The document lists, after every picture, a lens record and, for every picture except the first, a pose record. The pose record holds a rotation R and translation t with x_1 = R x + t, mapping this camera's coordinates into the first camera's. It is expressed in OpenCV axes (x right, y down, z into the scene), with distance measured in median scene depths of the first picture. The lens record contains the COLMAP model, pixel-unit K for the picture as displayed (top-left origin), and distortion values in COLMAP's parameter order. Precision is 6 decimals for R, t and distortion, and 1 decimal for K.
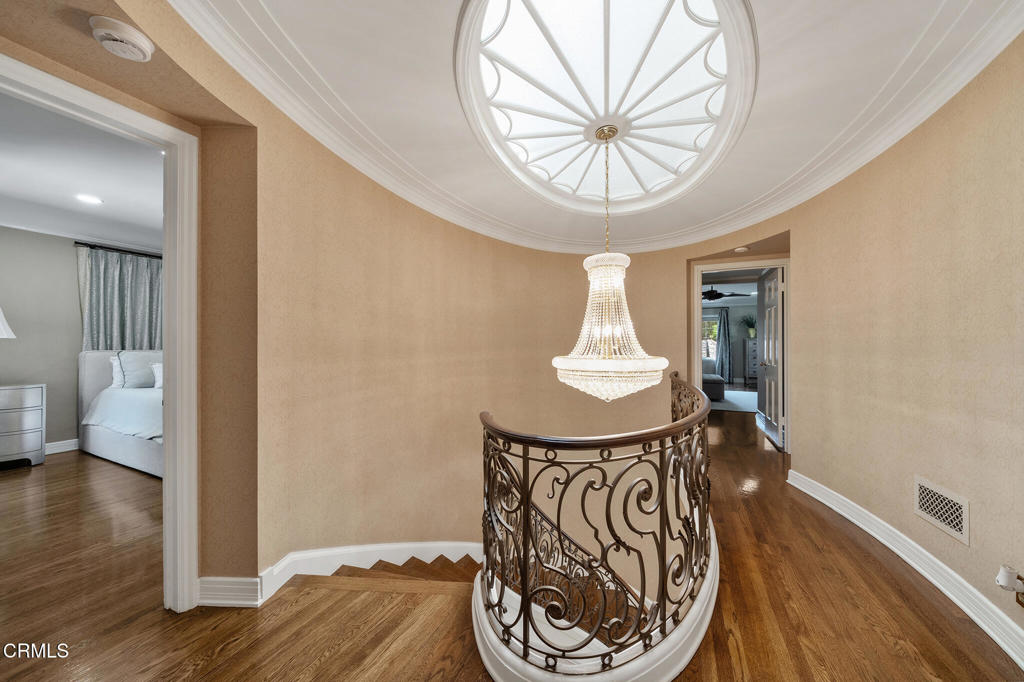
lens RADIAL K [[353.3, 0, 511.5], [0, 353.3, 345.1], [0, 0, 1]] dist [-0.001857, -0.000325]
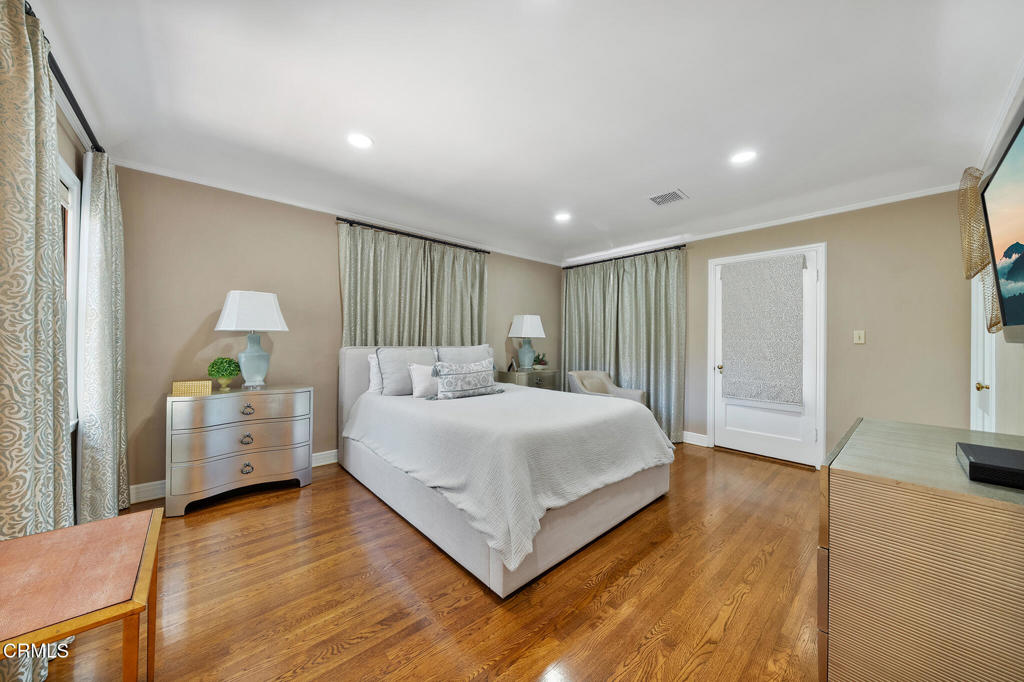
lens RADIAL K [[353.3, 0, 509.5], [0, 353.3, 340.5], [0, 0, 1]] dist [-0.001857, -0.000325]
pose [[0.925769, 0.004776, -0.378060, -0.527960], [-0.006476, 0.999974, -0.003225, 0.001406], [0.378035, 0.005434, 0.925775, 0.368157]]
